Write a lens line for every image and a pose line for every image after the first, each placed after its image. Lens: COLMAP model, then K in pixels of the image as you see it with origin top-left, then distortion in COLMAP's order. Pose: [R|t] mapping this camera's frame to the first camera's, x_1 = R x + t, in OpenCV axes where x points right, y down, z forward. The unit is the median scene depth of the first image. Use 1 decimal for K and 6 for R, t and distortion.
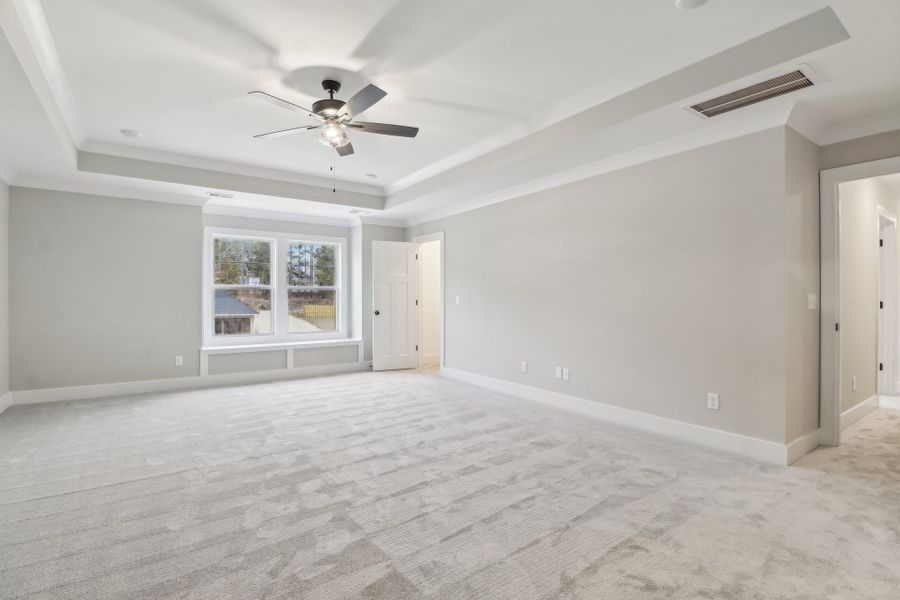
lens RADIAL K [[440.1, 0, 438.6], [0, 440.1, 294.1], [0, 0, 1]] dist [0.000776, -0.000285]
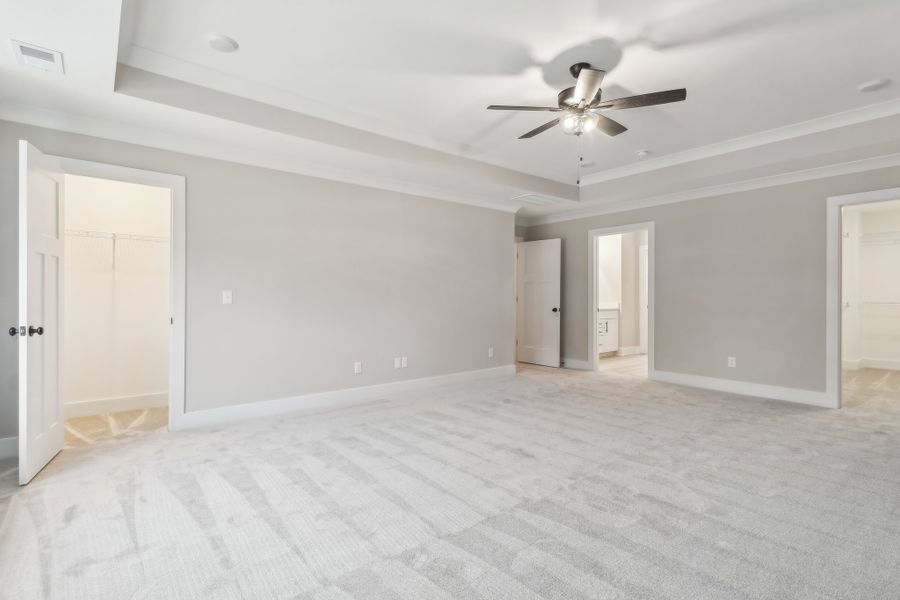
lens RADIAL K [[428.4, 0, 464.0], [0, 428.4, 296.7], [0, 0, 1]] dist [-0.000662, -0.000451]
pose [[-0.117046, -0.003179, 0.993121, -0.808581], [-0.015565, 0.999878, 0.001366, 0.009844], [-0.993004, -0.015299, -0.117082, 0.969953]]
